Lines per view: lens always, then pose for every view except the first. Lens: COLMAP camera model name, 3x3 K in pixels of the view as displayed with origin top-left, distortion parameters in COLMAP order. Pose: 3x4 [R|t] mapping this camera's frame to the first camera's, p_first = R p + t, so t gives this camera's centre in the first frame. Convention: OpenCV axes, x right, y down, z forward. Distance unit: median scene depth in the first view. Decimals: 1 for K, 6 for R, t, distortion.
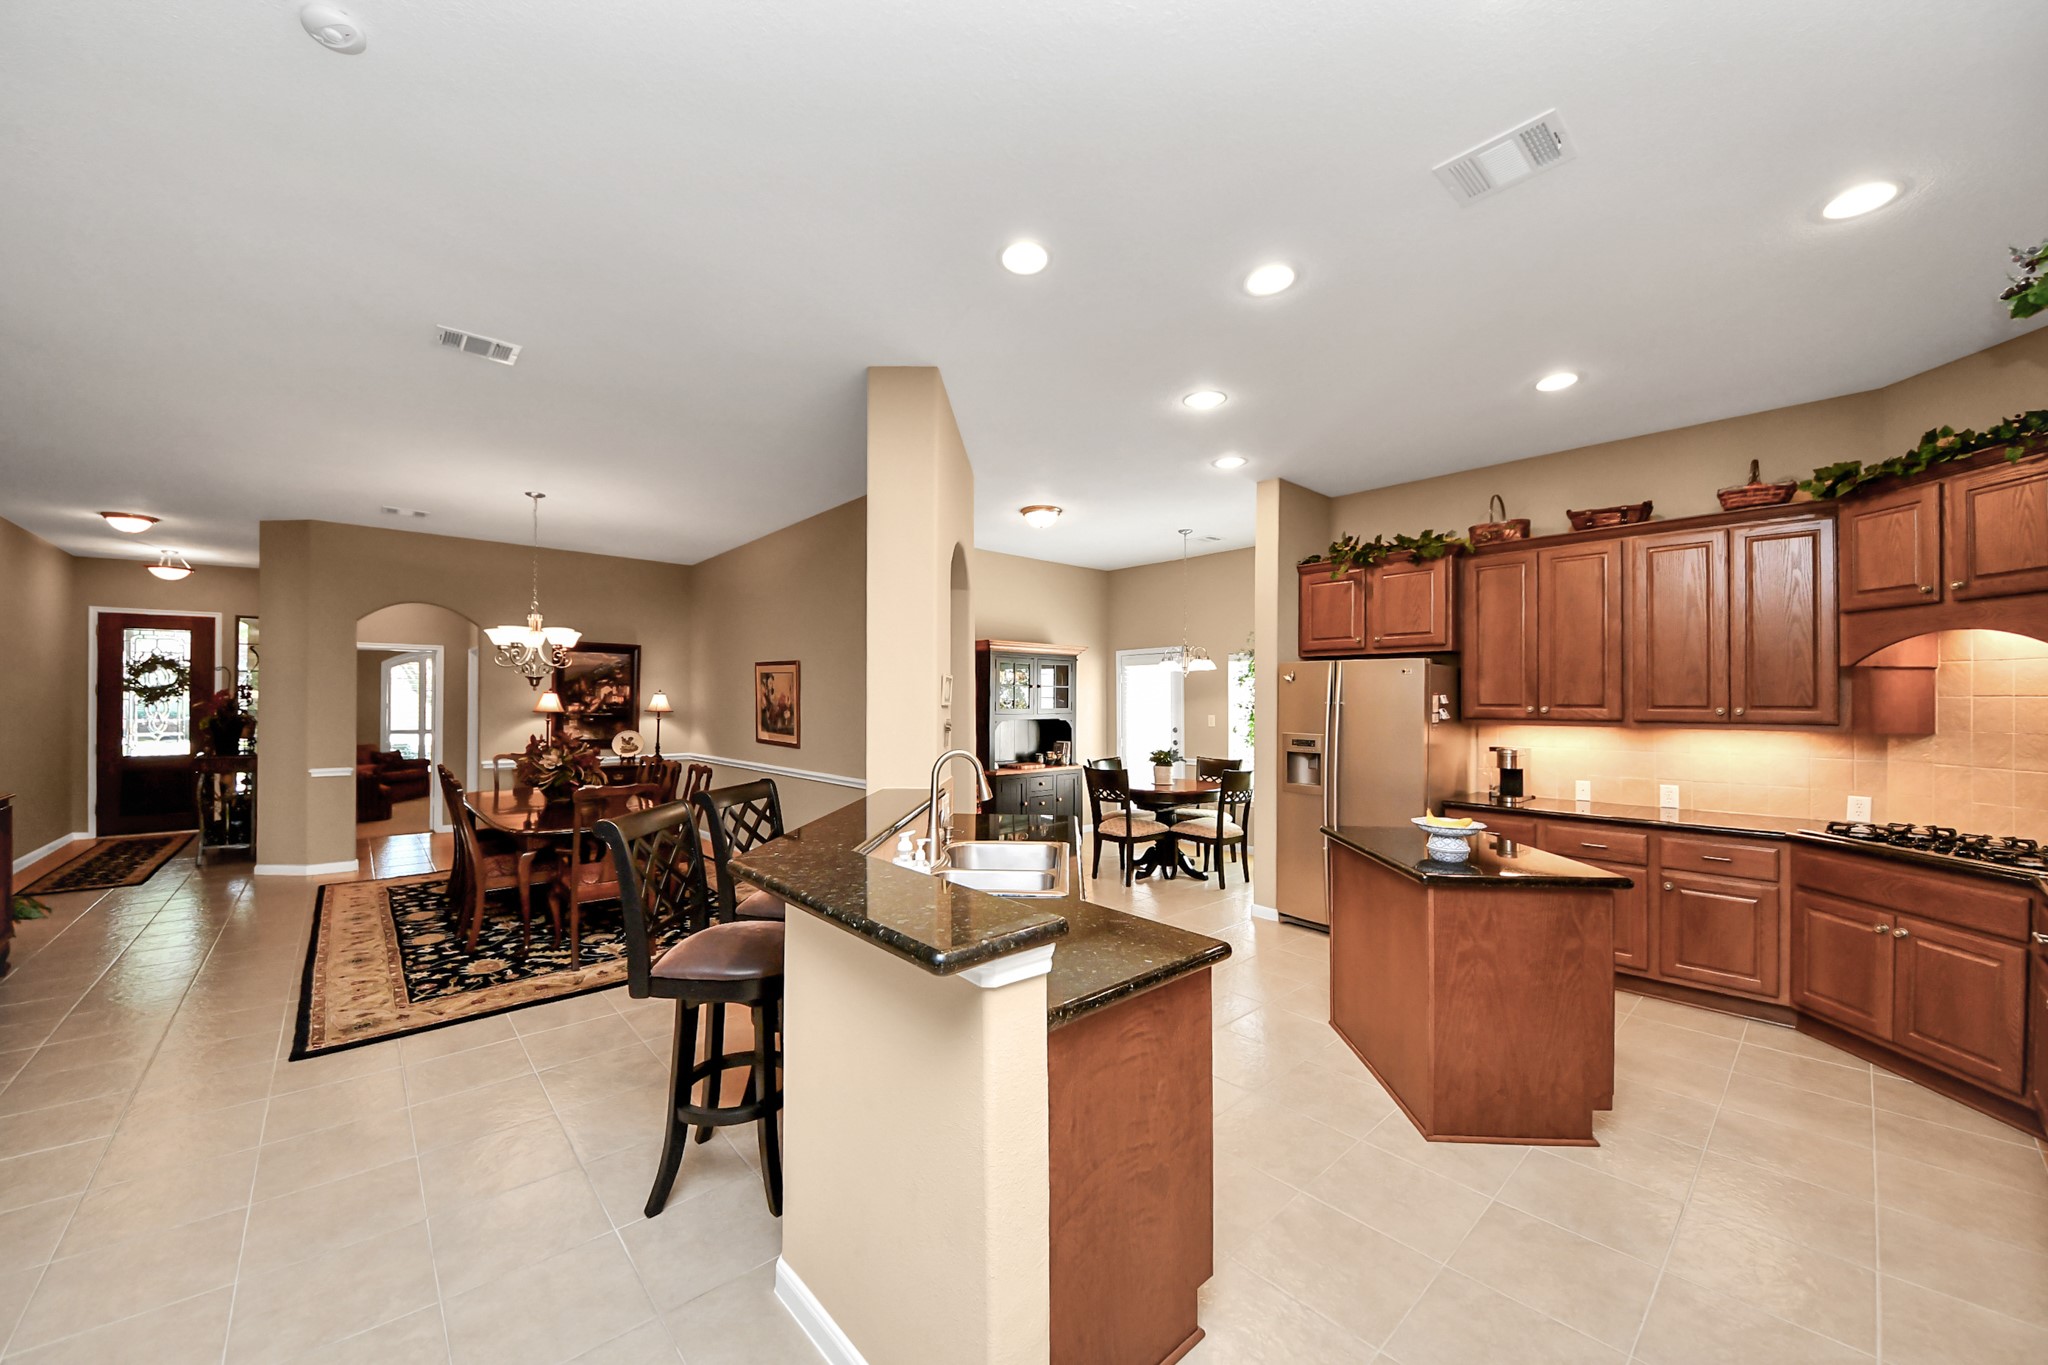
lens RADIAL K [[762.4, 0, 987.2], [0, 762.4, 680.5], [0, 0, 1]] dist [0.036969, -0.020933]
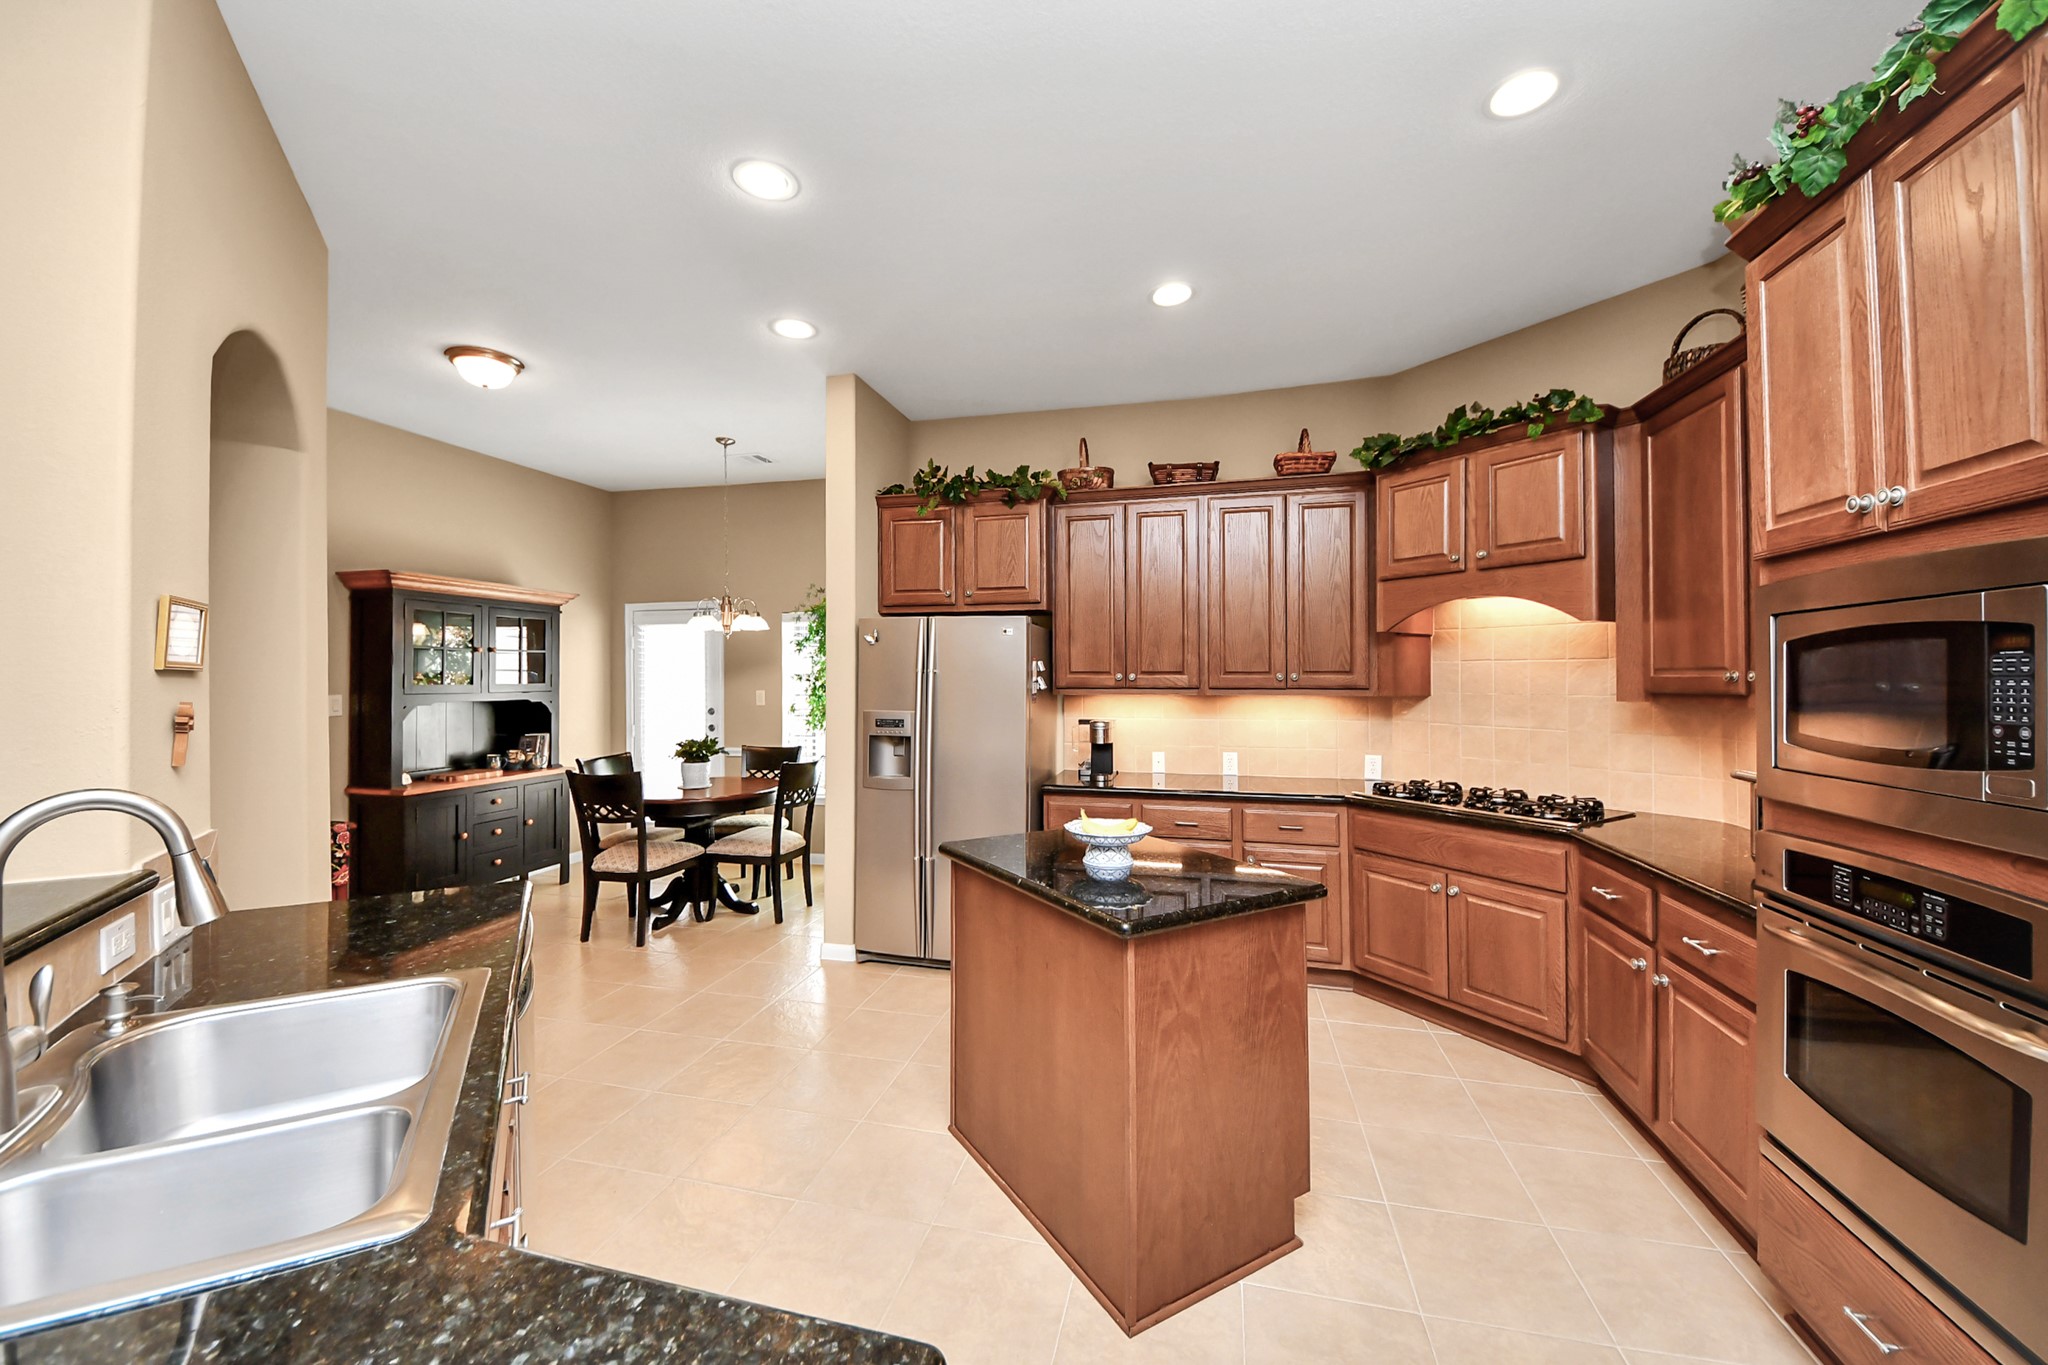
lens RADIAL K [[762.4, 0, 987.2], [0, 762.4, 680.5], [0, 0, 1]] dist [0.036969, -0.020933]
pose [[0.825616, -0.006407, 0.564196, 0.066345], [-0.009426, 0.999639, 0.025145, 0.019325], [-0.564154, -0.026079, 0.825258, 0.330666]]
